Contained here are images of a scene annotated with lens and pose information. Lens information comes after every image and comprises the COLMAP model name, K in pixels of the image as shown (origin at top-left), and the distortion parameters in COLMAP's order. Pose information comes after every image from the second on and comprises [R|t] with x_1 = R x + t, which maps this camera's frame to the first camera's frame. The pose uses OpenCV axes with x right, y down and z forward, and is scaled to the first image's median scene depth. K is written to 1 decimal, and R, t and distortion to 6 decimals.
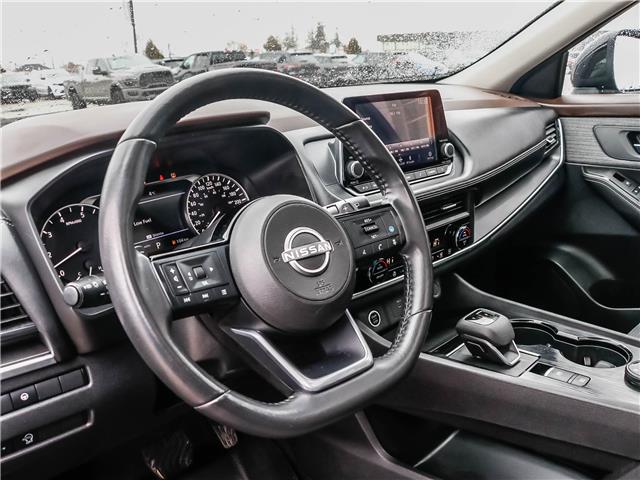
lens RADIAL K [[598.9, 0, 320.4], [0, 598.9, 247.9], [0, 0, 1]] dist [-0.184794, 0.167032]
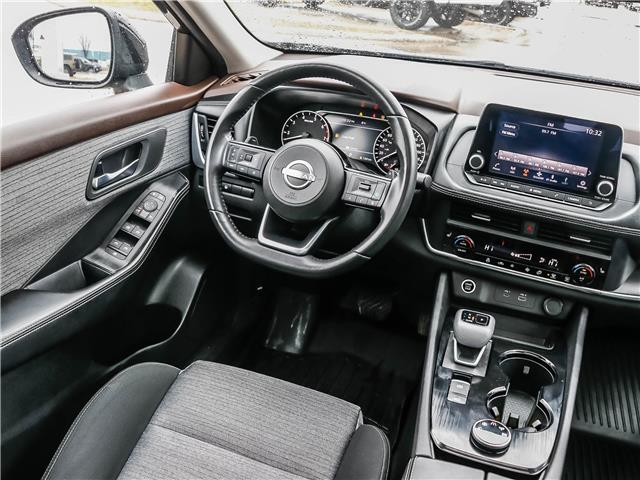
lens RADIAL K [[598.9, 0, 320.4], [0, 598.9, 247.9], [0, 0, 1]] dist [-0.184794, 0.167032]
pose [[0.413603, 0.477981, -0.774898, 0.964106], [-0.356741, 0.868133, 0.345081, -0.286083], [0.837657, 0.133711, 0.529578, 0.122019]]
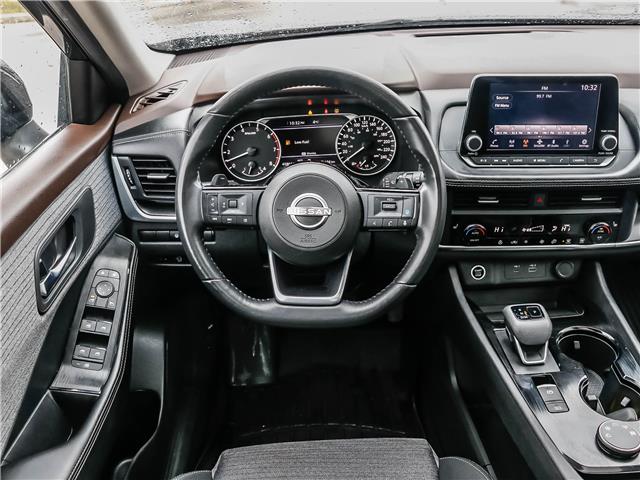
lens RADIAL K [[598.9, 0, 320.4], [0, 598.9, 247.9], [0, 0, 1]] dist [-0.184794, 0.167032]
pose [[0.725310, 0.369774, -0.580683, 0.568694], [-0.206895, 0.921588, 0.328436, -0.256967], [0.656597, -0.118078, 0.744941, -0.020825]]
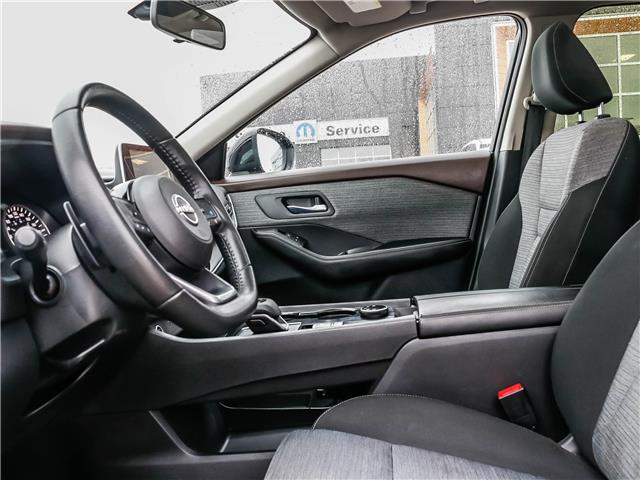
lens RADIAL K [[598.9, 0, 320.4], [0, 598.9, 247.9], [0, 0, 1]] dist [-0.184794, 0.167032]
pose [[0.776273, -0.073112, 0.626142, -0.418535], [0.225201, 0.959873, -0.167116, 0.252753], [-0.588799, 0.270736, 0.761589, -0.106617]]
